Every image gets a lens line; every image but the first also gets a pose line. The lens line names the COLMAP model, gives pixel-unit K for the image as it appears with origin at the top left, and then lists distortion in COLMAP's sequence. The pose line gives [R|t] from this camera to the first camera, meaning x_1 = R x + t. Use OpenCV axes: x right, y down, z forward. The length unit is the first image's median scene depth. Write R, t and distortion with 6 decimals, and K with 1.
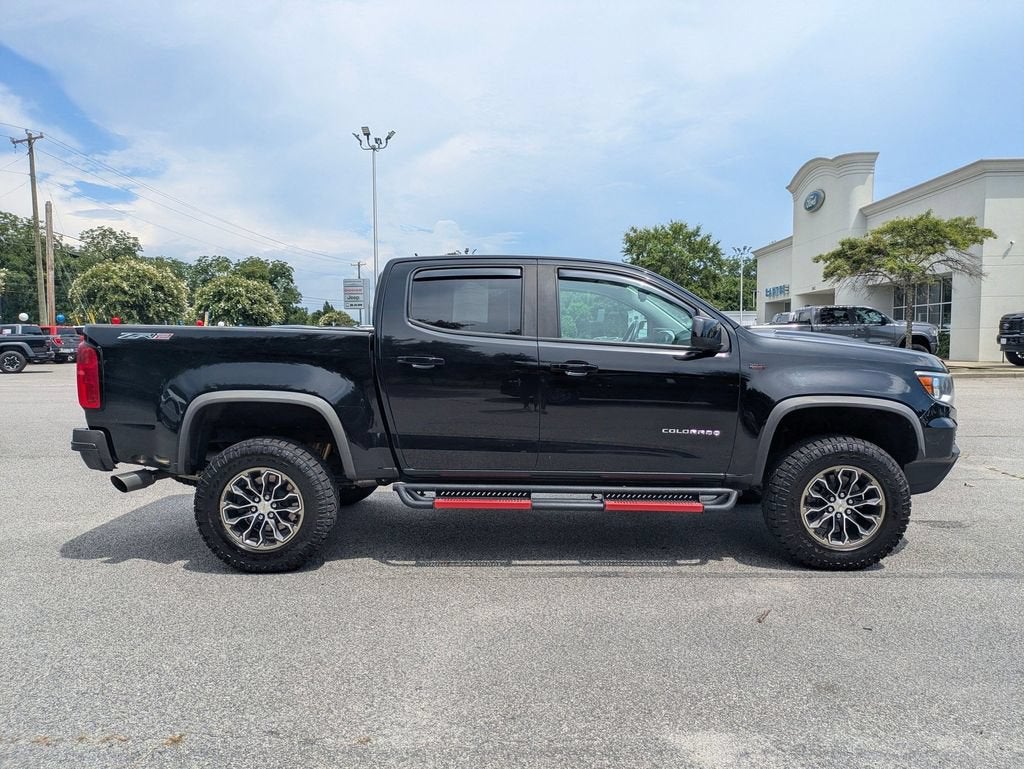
lens RADIAL K [[749.6, 0, 512.0], [0, 749.6, 384.5], [0, 0, 1]] dist [0.029278, 0.001737]
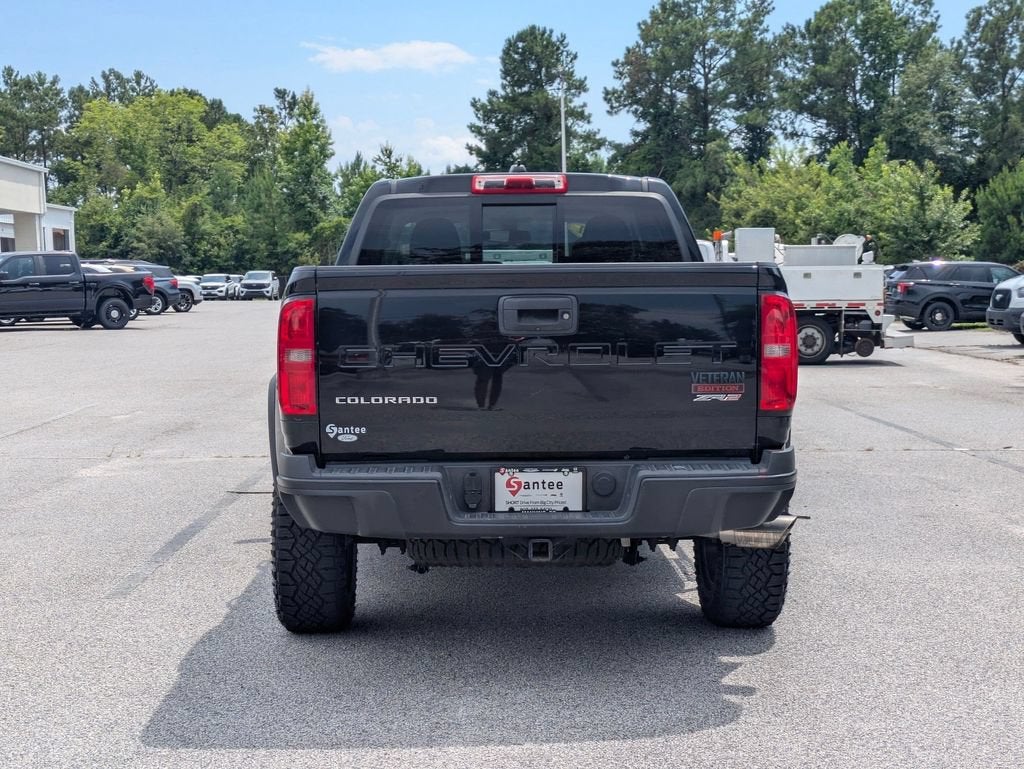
lens RADIAL K [[1476.5, 0, 512.0], [0, 1476.5, 384.5], [0, 0, 1]] dist [0.048934, -0.006218]
pose [[0.000331, -0.061788, 0.998089, -0.279695], [0.077624, 0.995079, 0.061576, -0.012107], [-0.996983, 0.077455, 0.005126, 0.201379]]
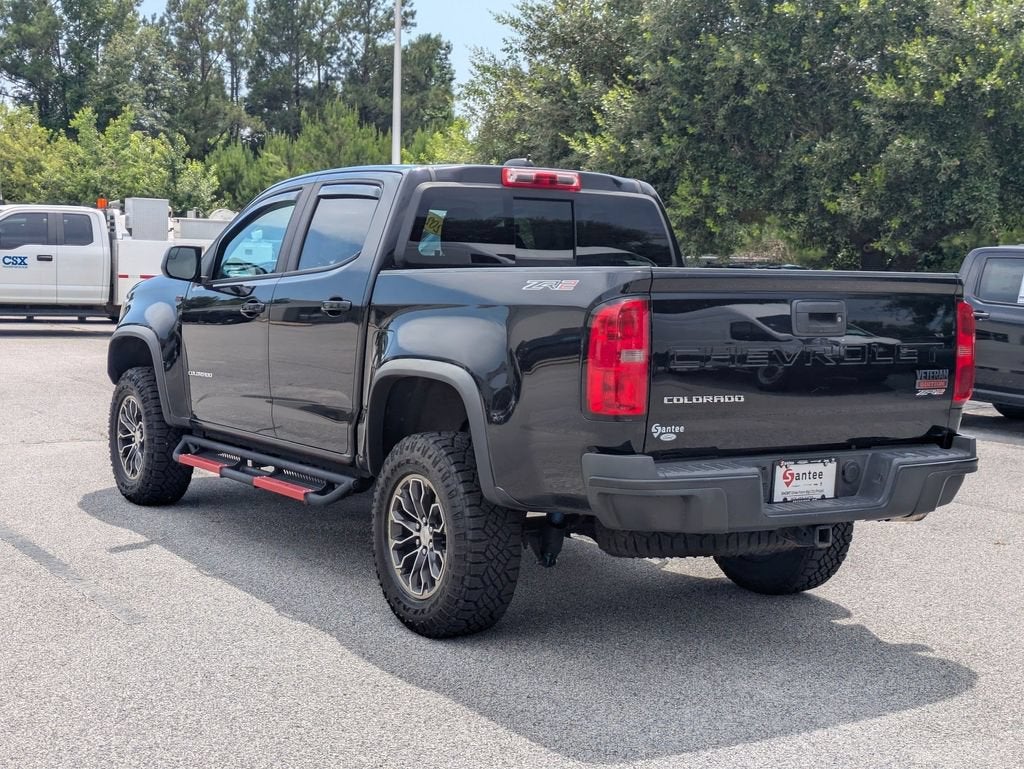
lens RADIAL K [[1454.8, 0, 513.5], [0, 1454.8, 353.5], [0, 0, 1]] dist [0.035357, 0.173369]
pose [[-0.502942, -0.063347, 0.861996, -0.244057], [0.035836, 0.994925, 0.094024, -0.024248], [-0.863577, 0.078179, -0.498119, 0.331331]]
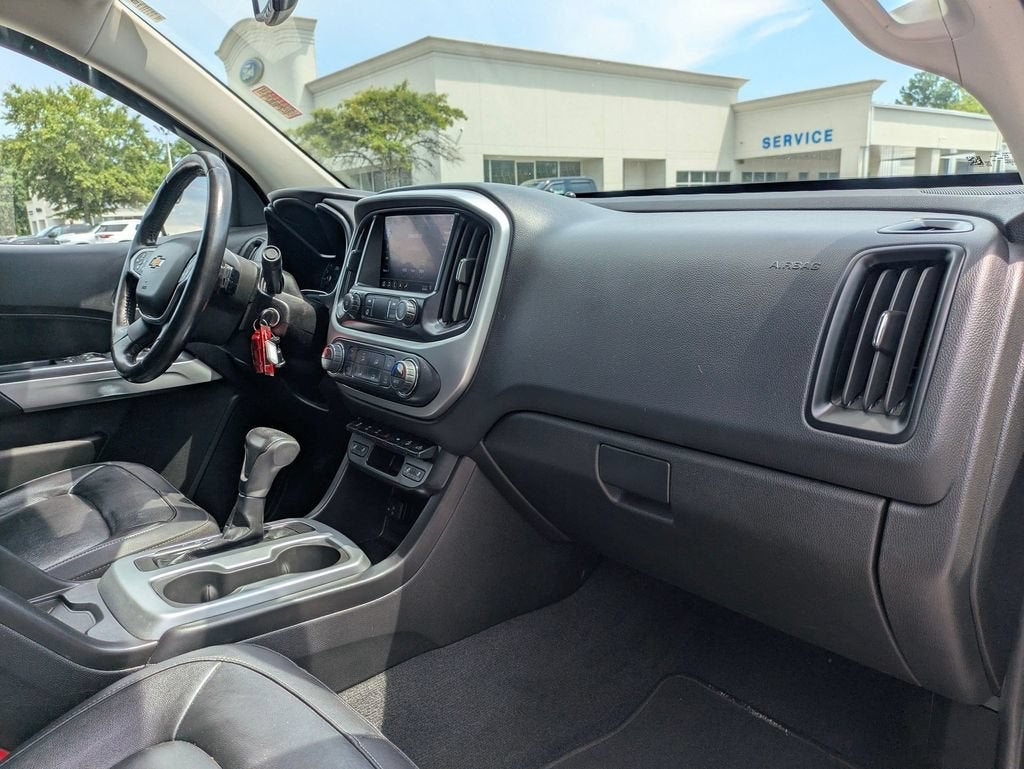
lens RADIAL K [[791.0, 0, 510.6], [0, 791.0, 399.6], [0, 0, 1]] dist [0.008394, -0.000747]
pose [[0.770303, -0.158151, 0.617755, 0.016950], [0.067475, 0.983534, 0.167656, -0.010934], [-0.634098, -0.087463, 0.768290, 0.162909]]
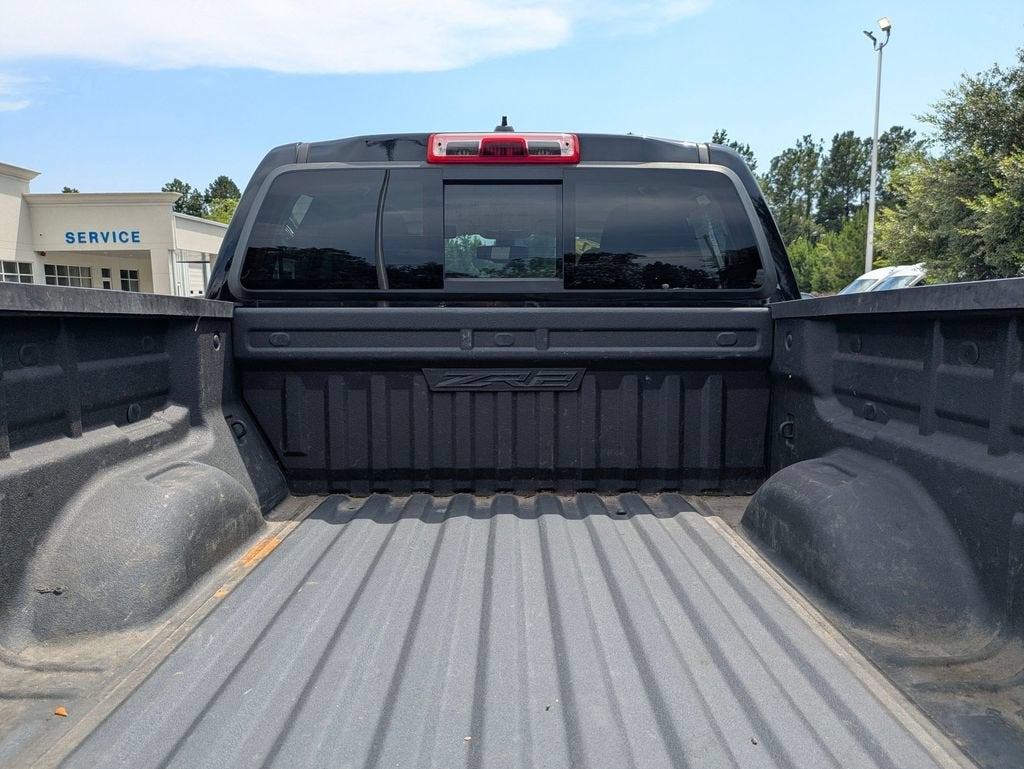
lens RADIAL K [[779.1, 0, 512.0], [0, 779.1, 384.5], [0, 0, 1]] dist [0.016633, 0.004128]
pose [[0.019378, -0.098334, 0.994965, -0.111408], [0.070099, 0.992836, 0.096758, -0.013580], [-0.997352, 0.067872, 0.026132, 0.197384]]
